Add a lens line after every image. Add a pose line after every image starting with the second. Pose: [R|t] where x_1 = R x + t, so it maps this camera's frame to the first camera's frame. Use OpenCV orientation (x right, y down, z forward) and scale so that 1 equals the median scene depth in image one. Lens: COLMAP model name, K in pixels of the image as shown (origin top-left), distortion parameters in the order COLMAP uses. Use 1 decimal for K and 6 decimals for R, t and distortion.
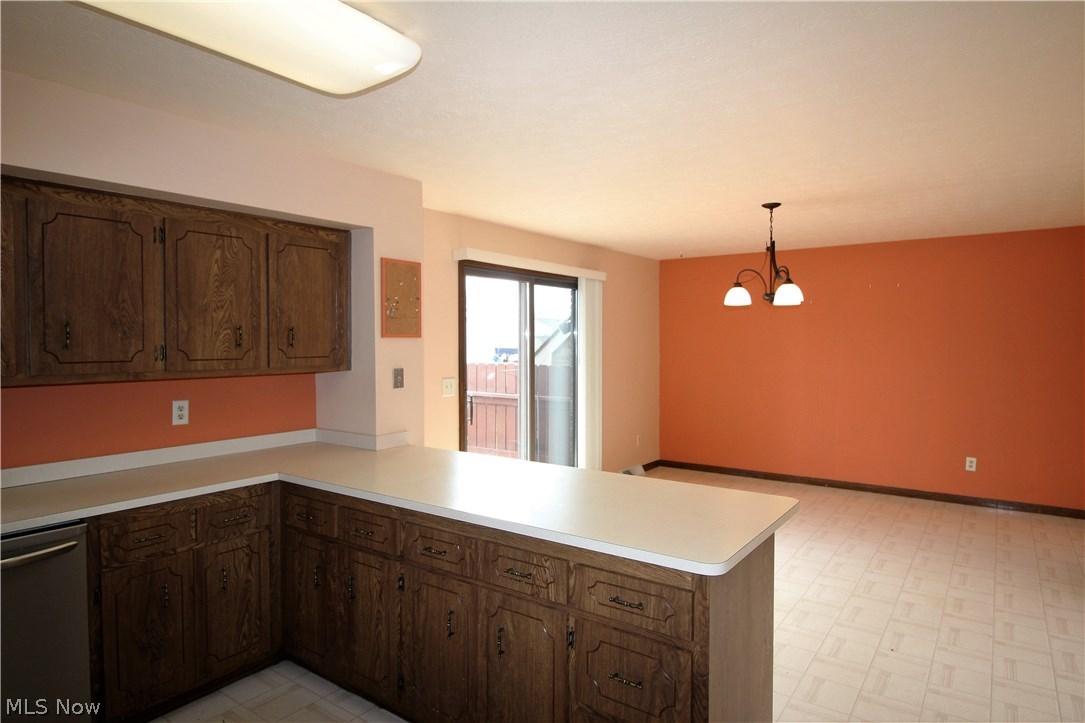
lens RADIAL K [[628.0, 0, 543.5], [0, 628.0, 357.8], [0, 0, 1]] dist [-0.003339, -0.002853]
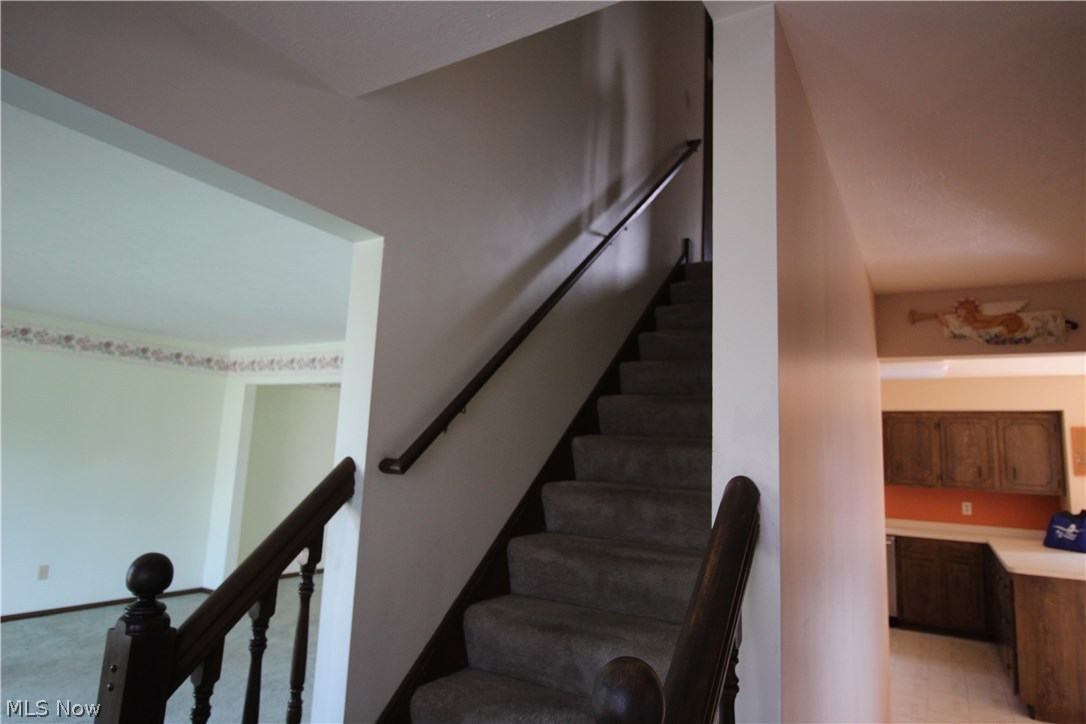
lens RADIAL K [[628.6, 0, 544.0], [0, 628.6, 358.3], [0, 0, 1]] dist [-0.003339, -0.002853]
pose [[0.078293, -0.147872, -0.985903, 1.477801], [-0.076206, 0.985157, -0.153812, 0.025146], [0.994014, 0.087174, 0.065862, -0.583922]]
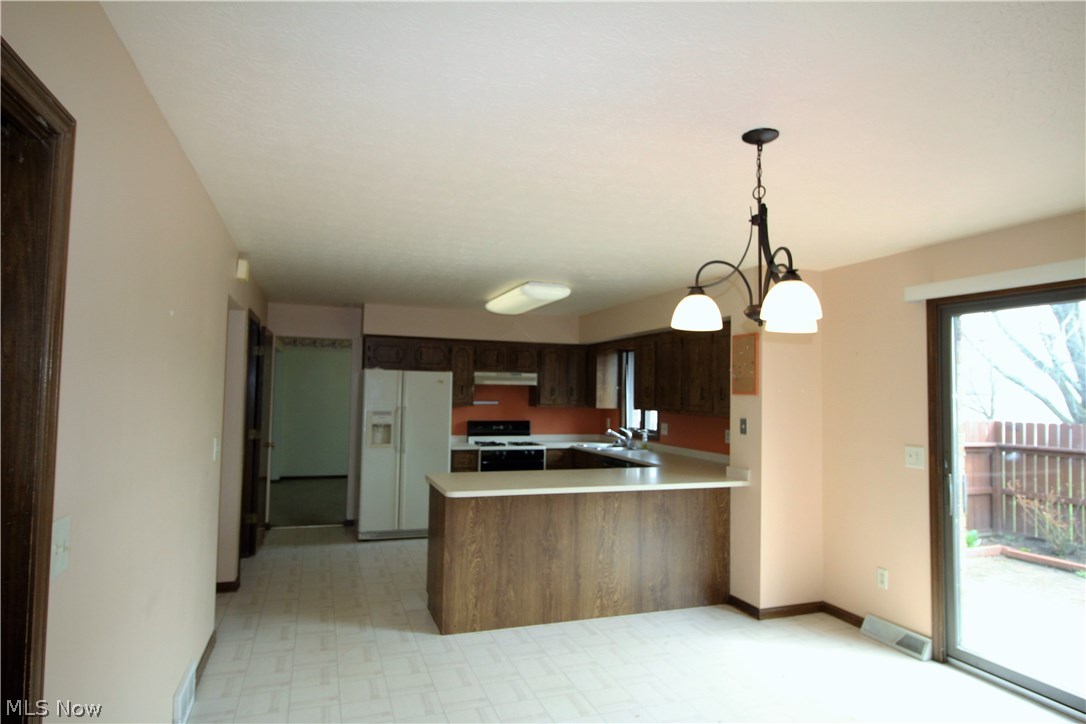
lens RADIAL K [[628.6, 0, 544.0], [0, 628.6, 358.3], [0, 0, 1]] dist [-0.003339, -0.002853]
pose [[-0.562045, -0.054645, -0.825299, 1.255961], [-0.042977, 0.998397, -0.036837, -0.048463], [0.825989, 0.014765, -0.563493, 1.637156]]
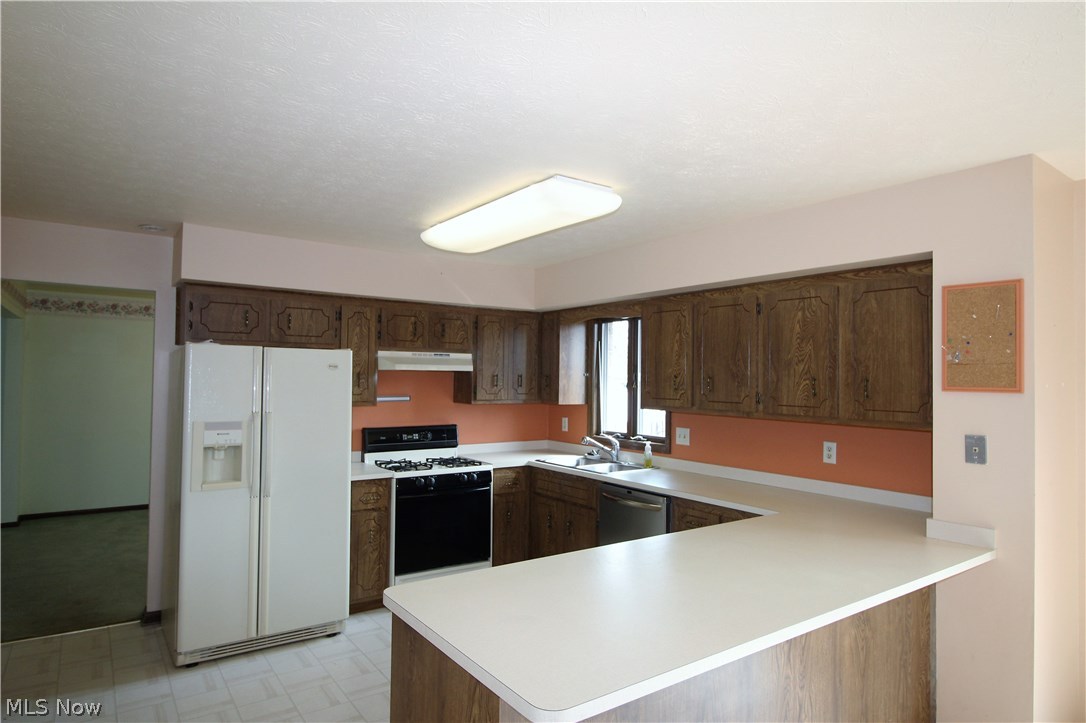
lens RADIAL K [[628.6, 0, 544.0], [0, 628.6, 357.8], [0, 0, 1]] dist [-0.003339, -0.002853]
pose [[-0.310057, -0.032269, -0.950170, 0.705915], [-0.042026, 0.998912, -0.020211, -0.042251], [0.949789, 0.033665, -0.311076, 0.891635]]
